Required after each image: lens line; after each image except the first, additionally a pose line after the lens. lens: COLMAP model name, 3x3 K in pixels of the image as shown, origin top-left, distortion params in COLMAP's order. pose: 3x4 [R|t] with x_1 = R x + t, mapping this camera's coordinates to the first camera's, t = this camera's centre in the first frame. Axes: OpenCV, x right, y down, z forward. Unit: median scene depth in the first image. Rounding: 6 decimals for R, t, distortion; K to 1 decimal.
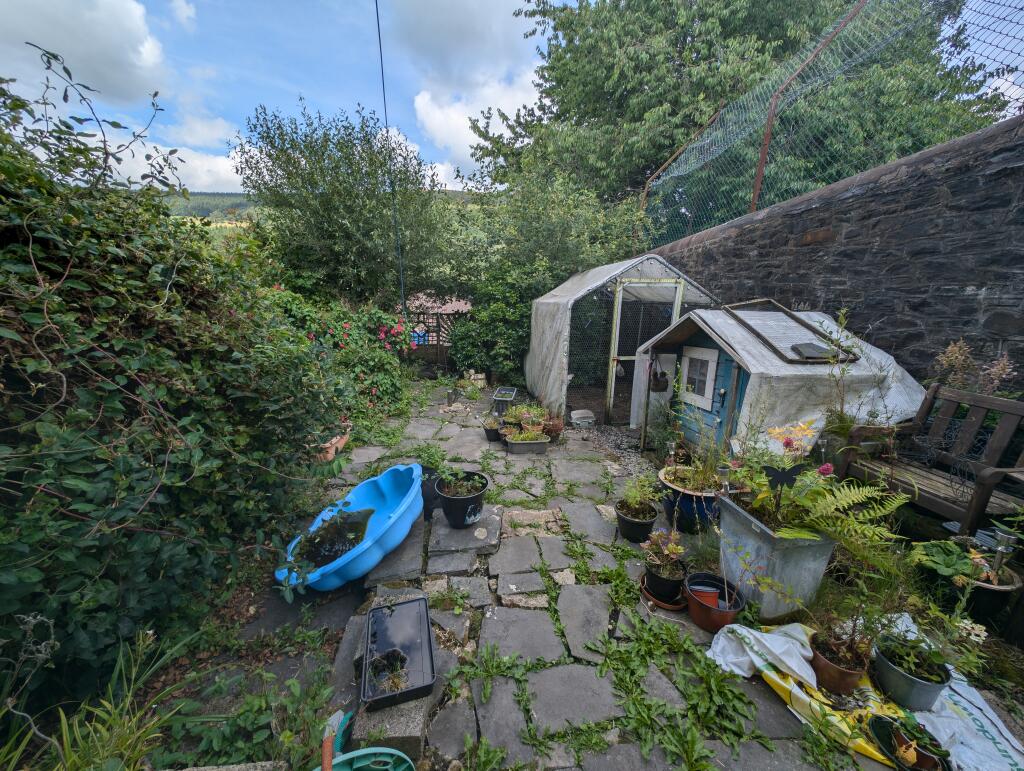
lens RADIAL K [[363.9, 0, 512.0], [0, 363.9, 385.5], [0, 0, 1]] dist [0.019443, -0.006091]
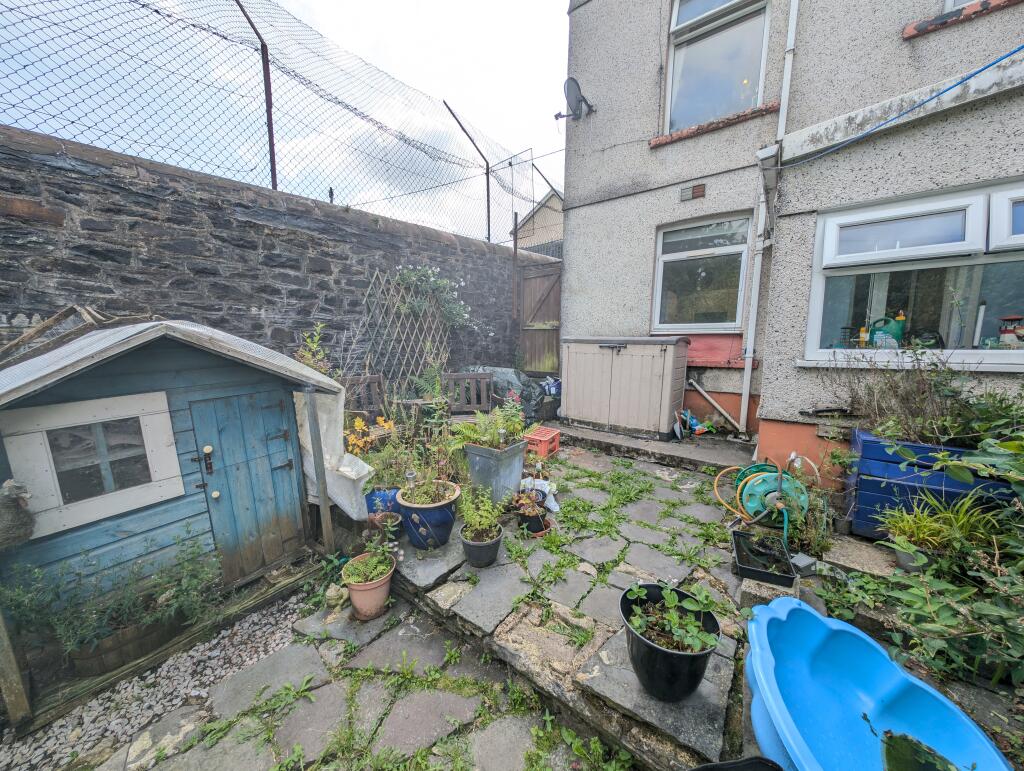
lens RADIAL K [[363.9, 0, 512.0], [0, 363.9, 385.5], [0, 0, 1]] dist [0.019443, -0.006091]
pose [[-0.713488, -0.097584, 0.693839, -0.278388], [0.158599, 0.942059, 0.295586, -0.231884], [-0.682482, 0.320939, -0.656671, 1.224608]]
